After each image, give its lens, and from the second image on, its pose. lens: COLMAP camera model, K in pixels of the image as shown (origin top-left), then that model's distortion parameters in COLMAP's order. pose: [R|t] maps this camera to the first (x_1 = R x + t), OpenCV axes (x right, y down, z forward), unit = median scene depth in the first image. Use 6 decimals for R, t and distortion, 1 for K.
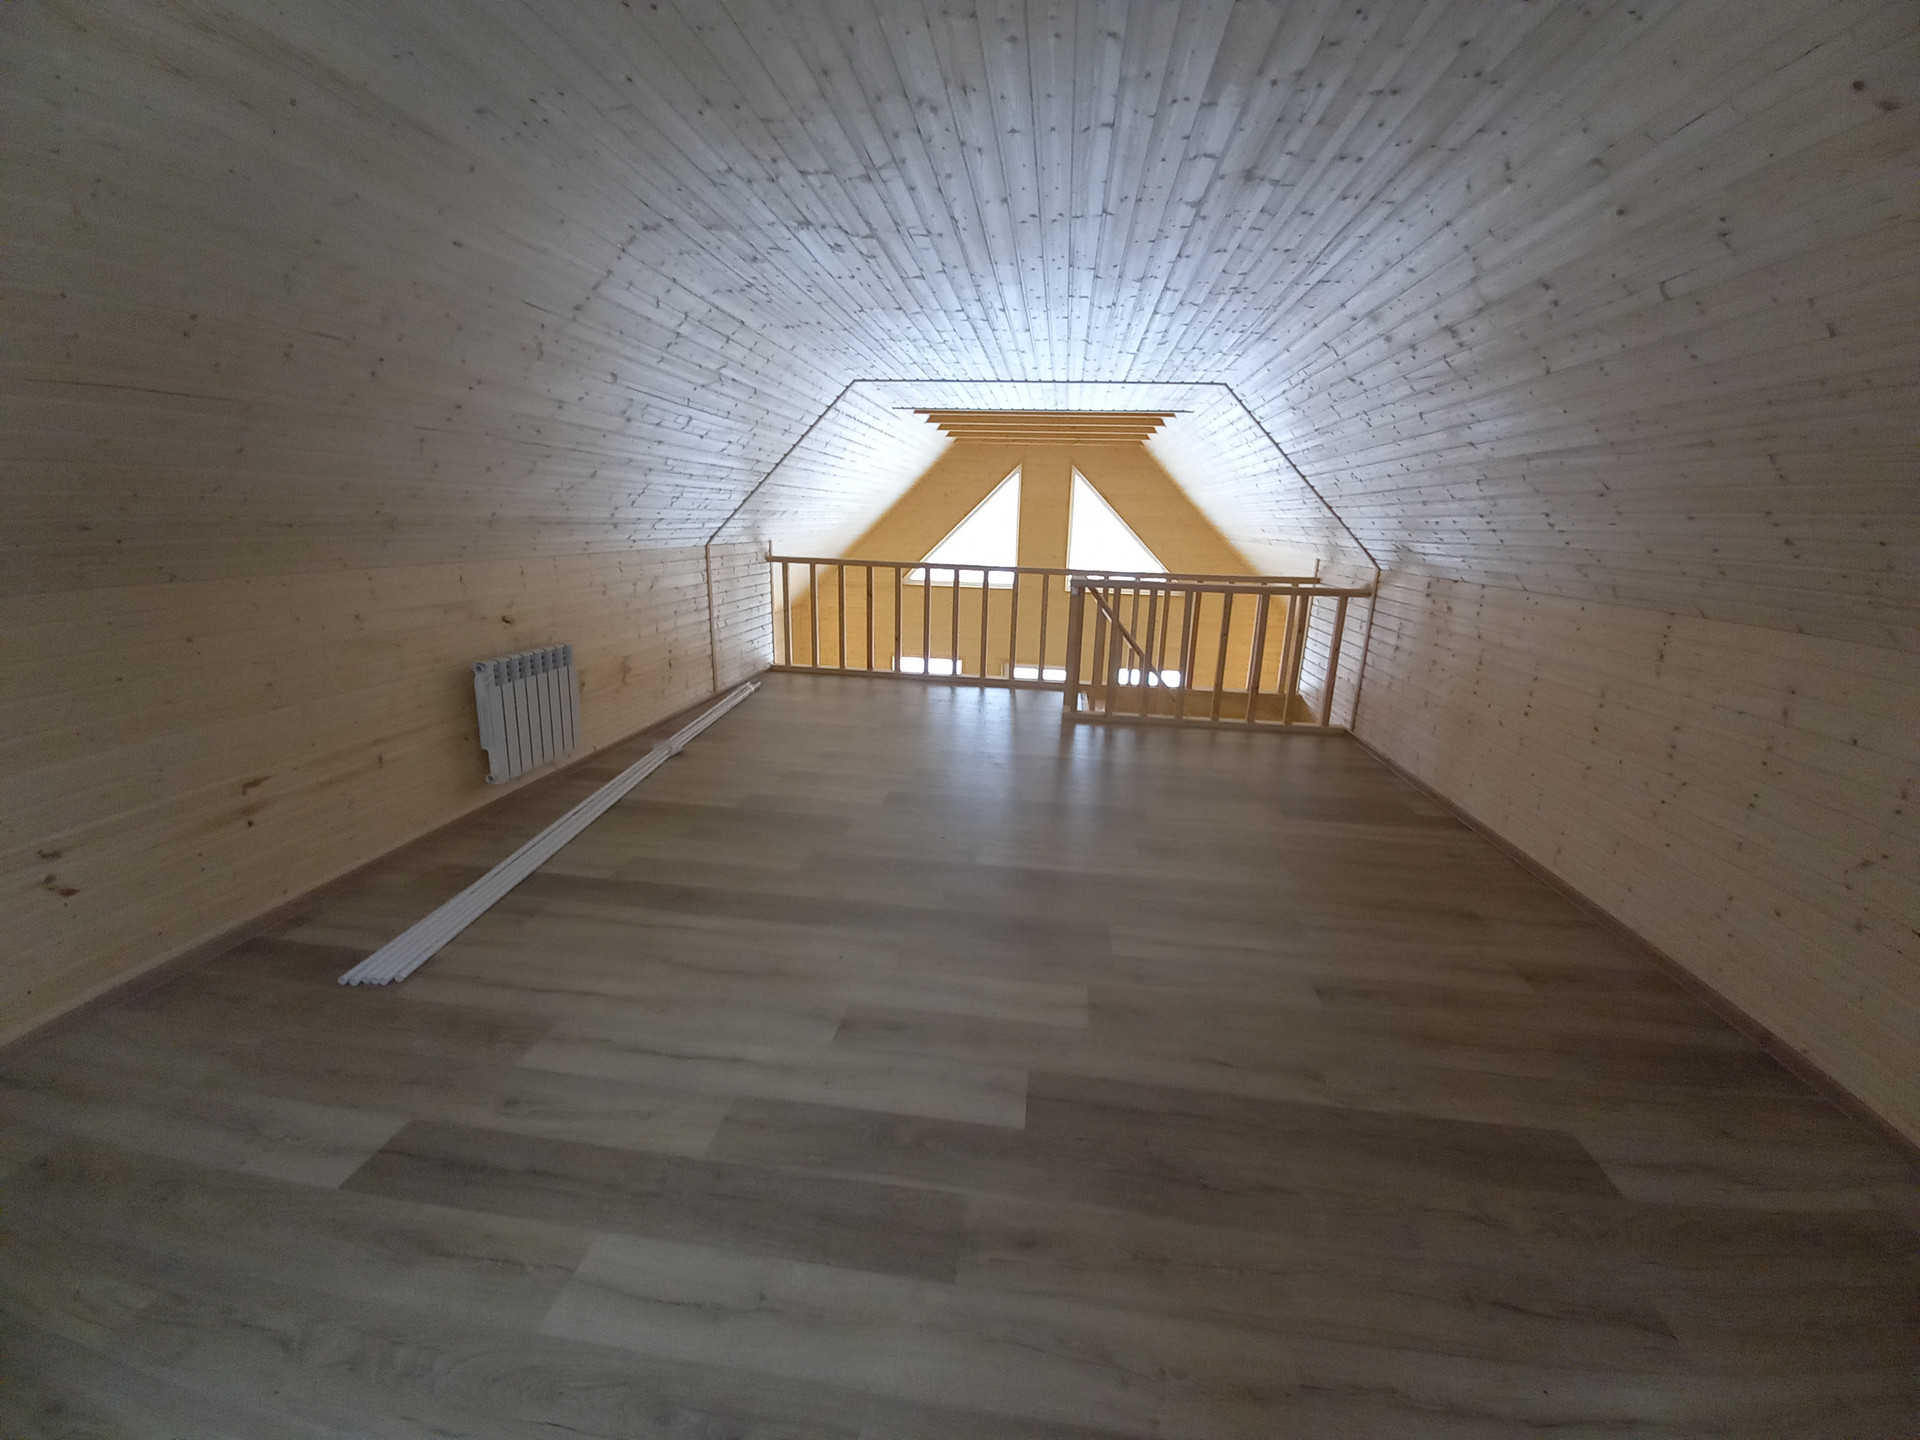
lens RADIAL K [[752.2, 0, 969.2], [0, 752.2, 710.7], [0, 0, 1]] dist [0.009235, -0.012444]
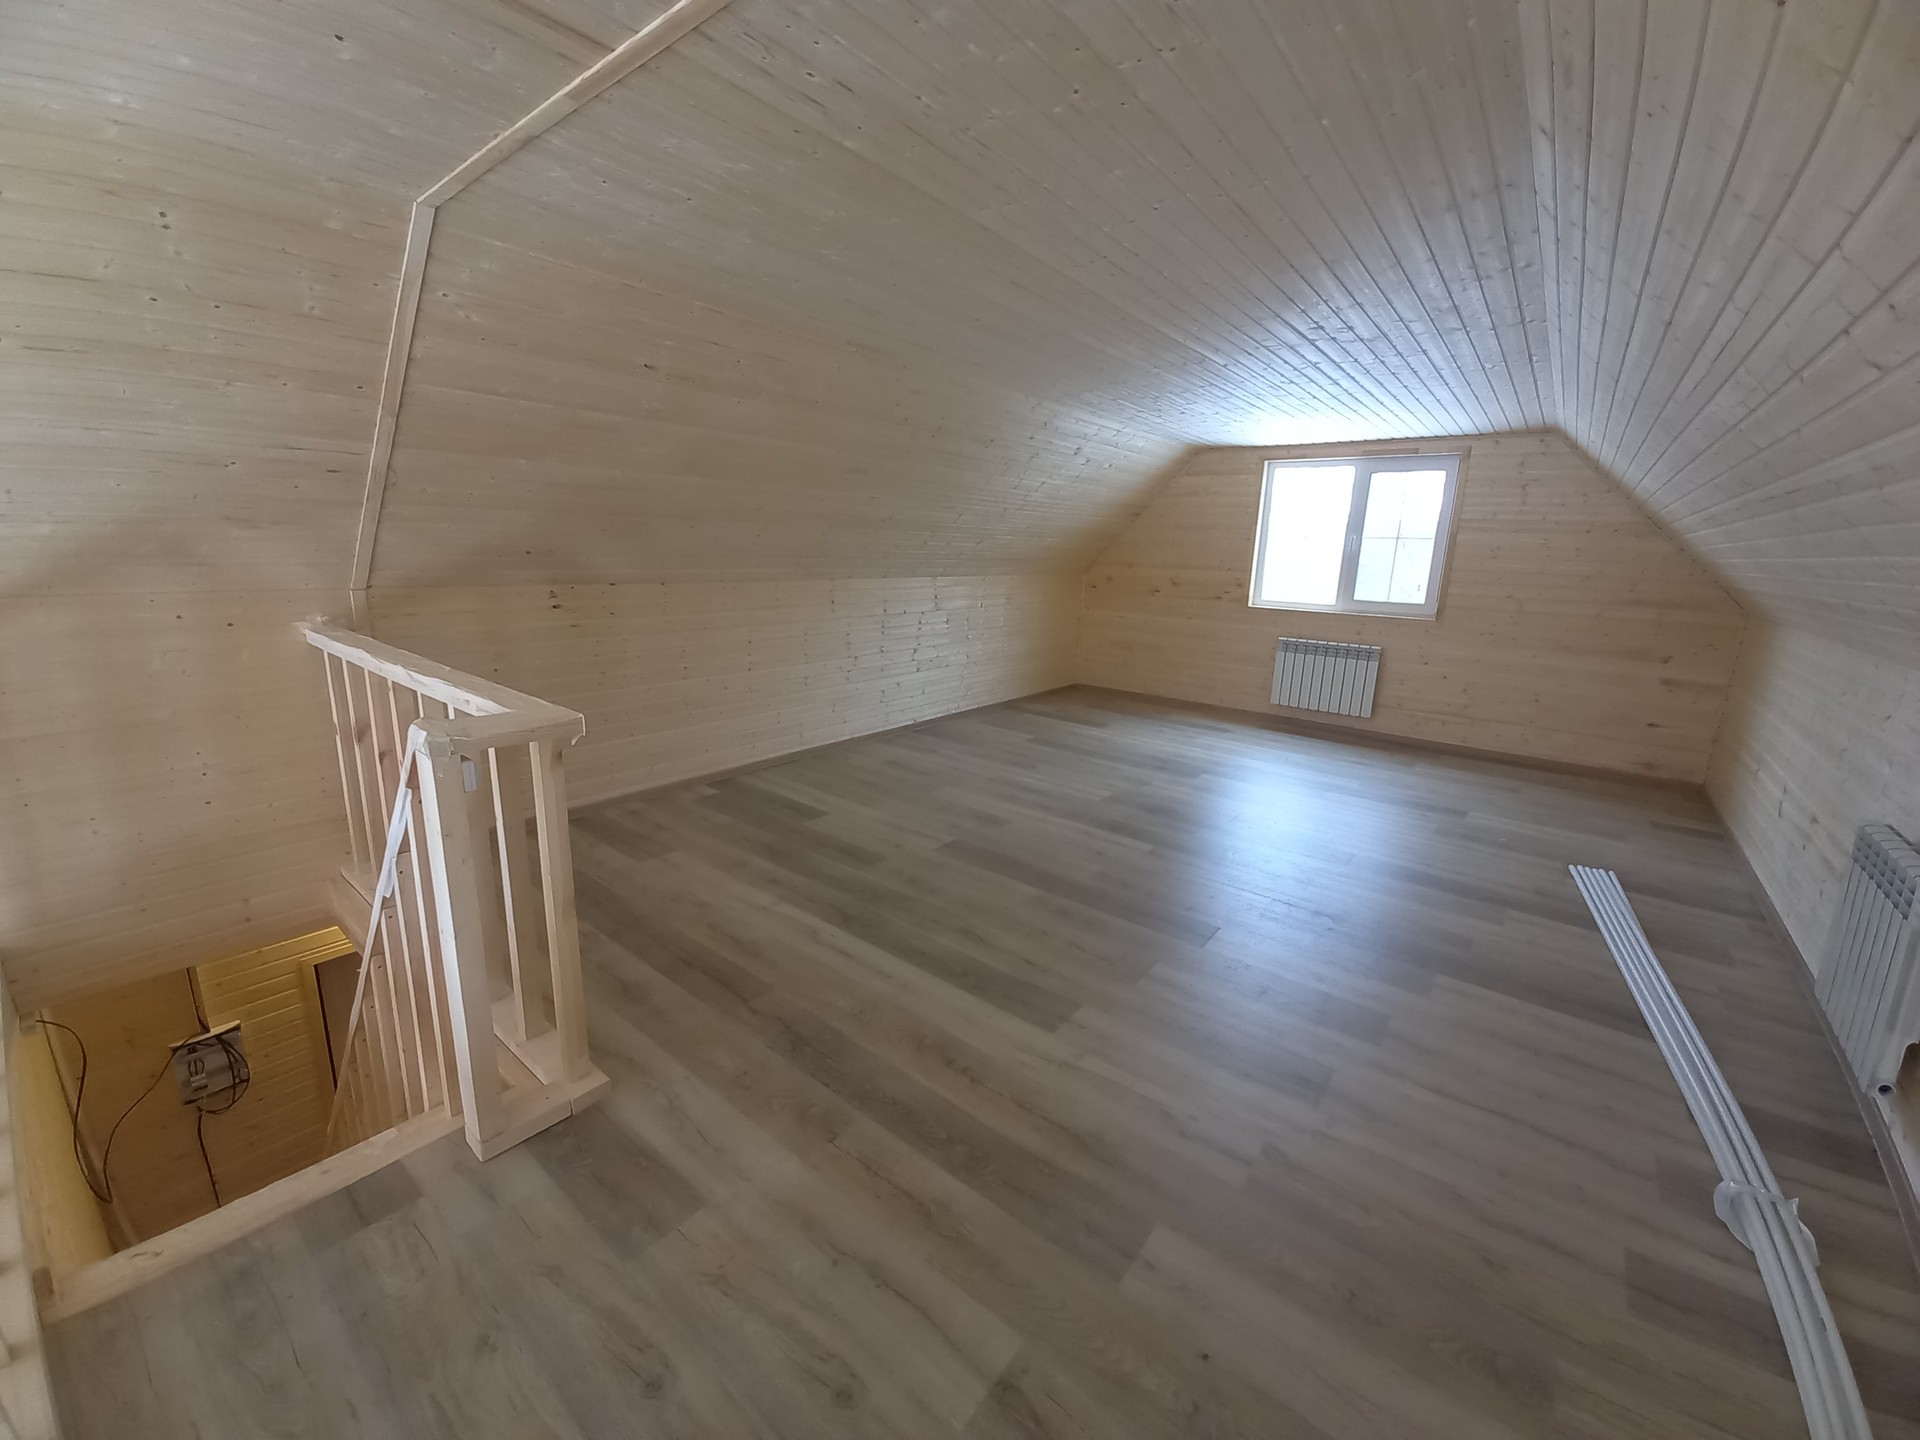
lens RADIAL K [[752.2, 0, 969.2], [0, 752.2, 710.7], [0, 0, 1]] dist [0.009235, -0.012444]
pose [[-0.852013, -0.164247, 0.497088, -0.357114], [0.075192, 0.901273, 0.426677, -0.603357], [-0.518093, 0.400912, -0.755546, 2.334194]]
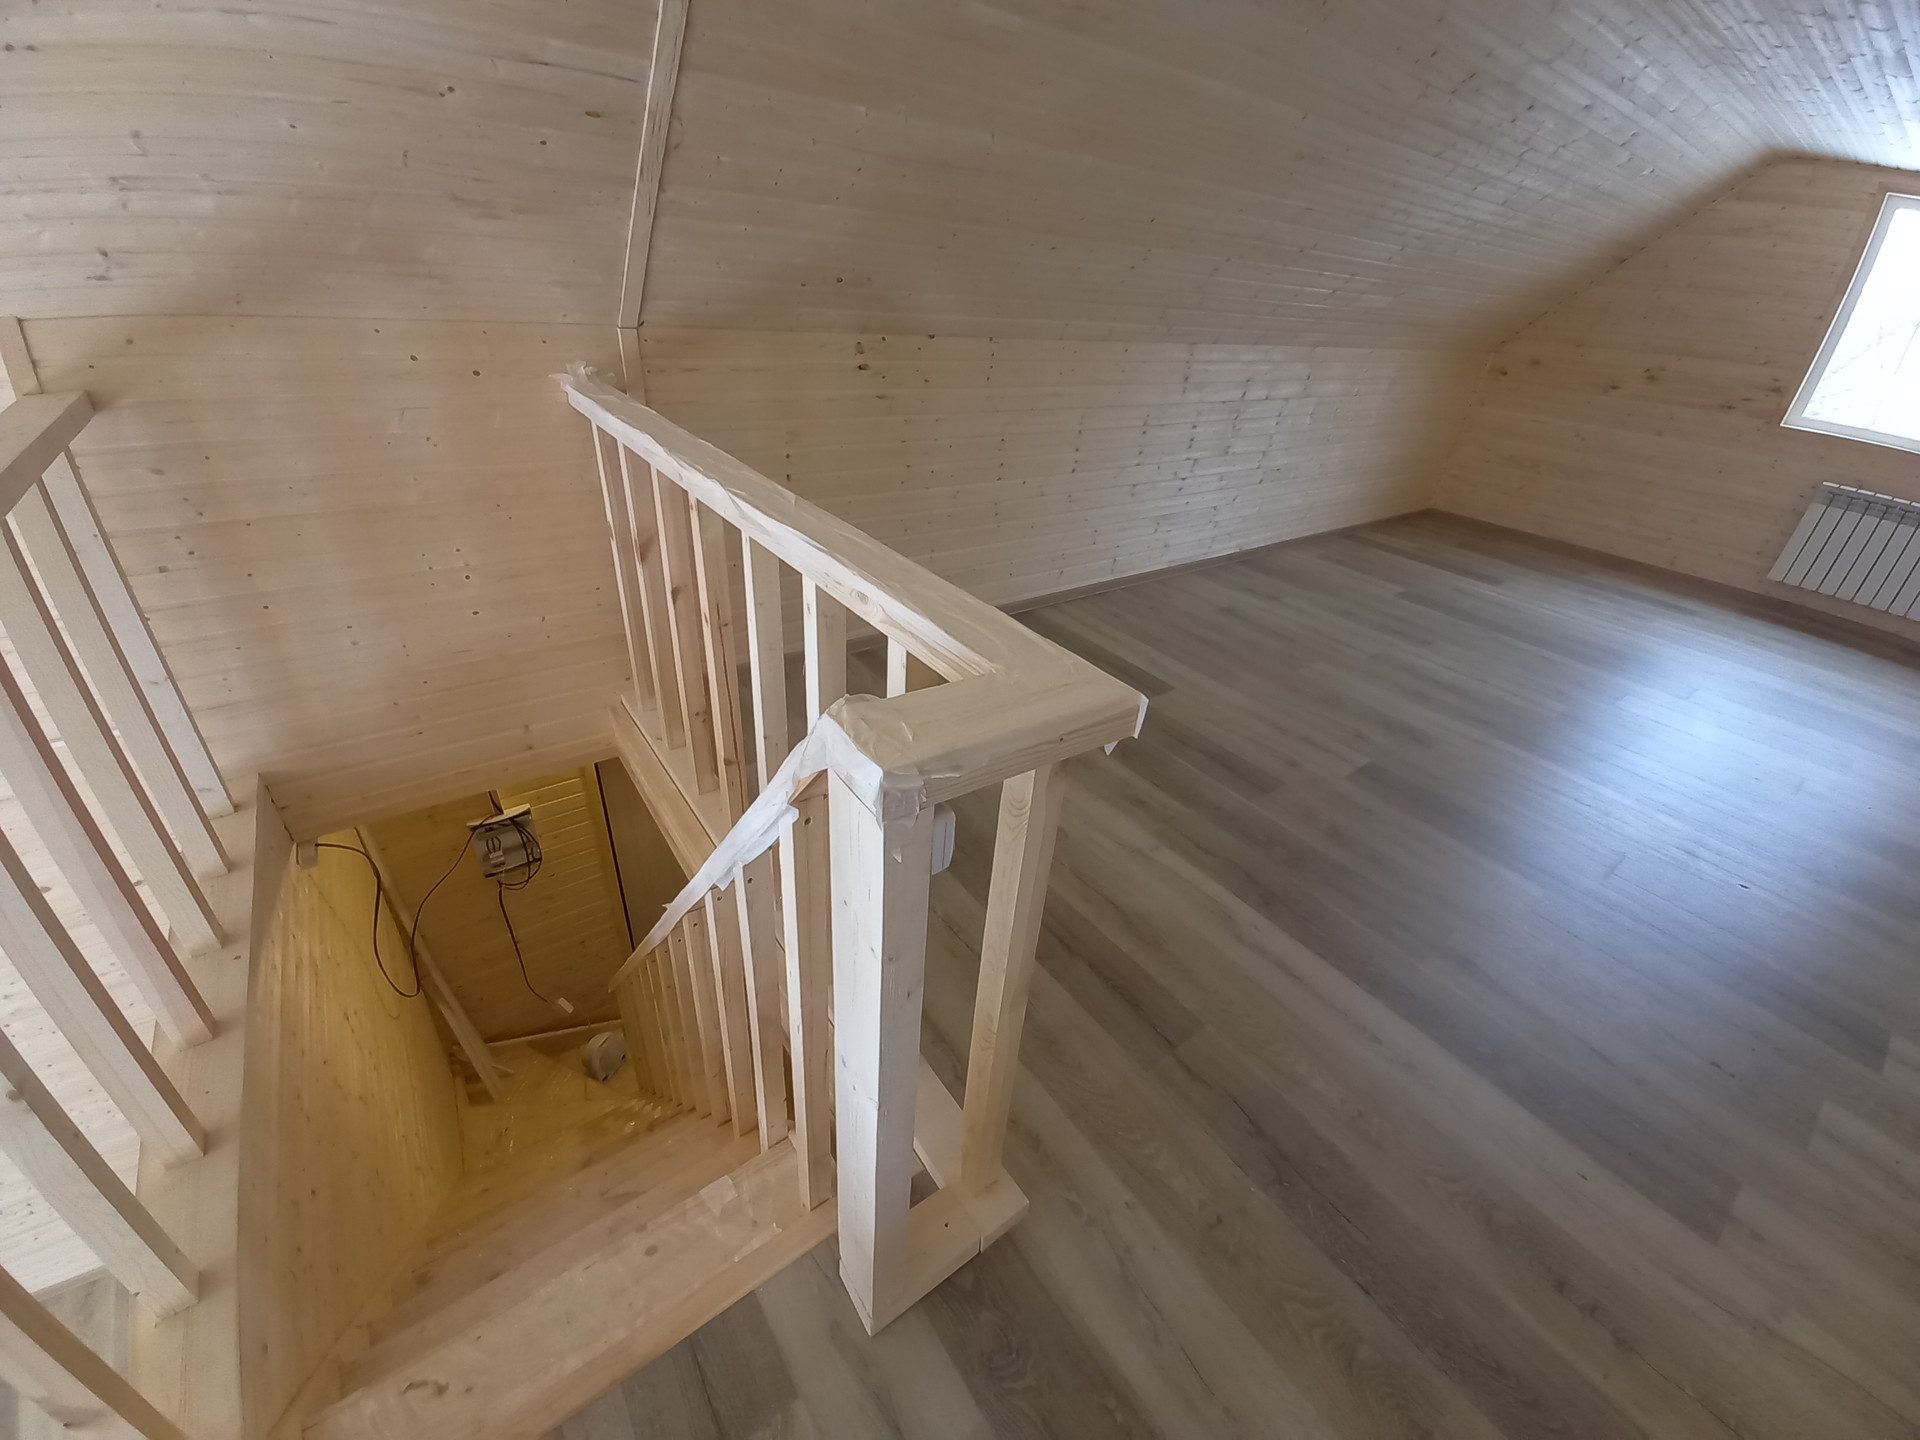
lens RADIAL K [[744.6, 0, 963.4], [0, 744.6, 708.9], [0, 0, 1]] dist [0.009755, -0.012339]
pose [[-0.682664, -0.429663, 0.591066, 0.141130], [0.091377, 0.752325, 0.652424, -0.532234], [-0.724997, 0.499397, -0.474324, 2.199193]]
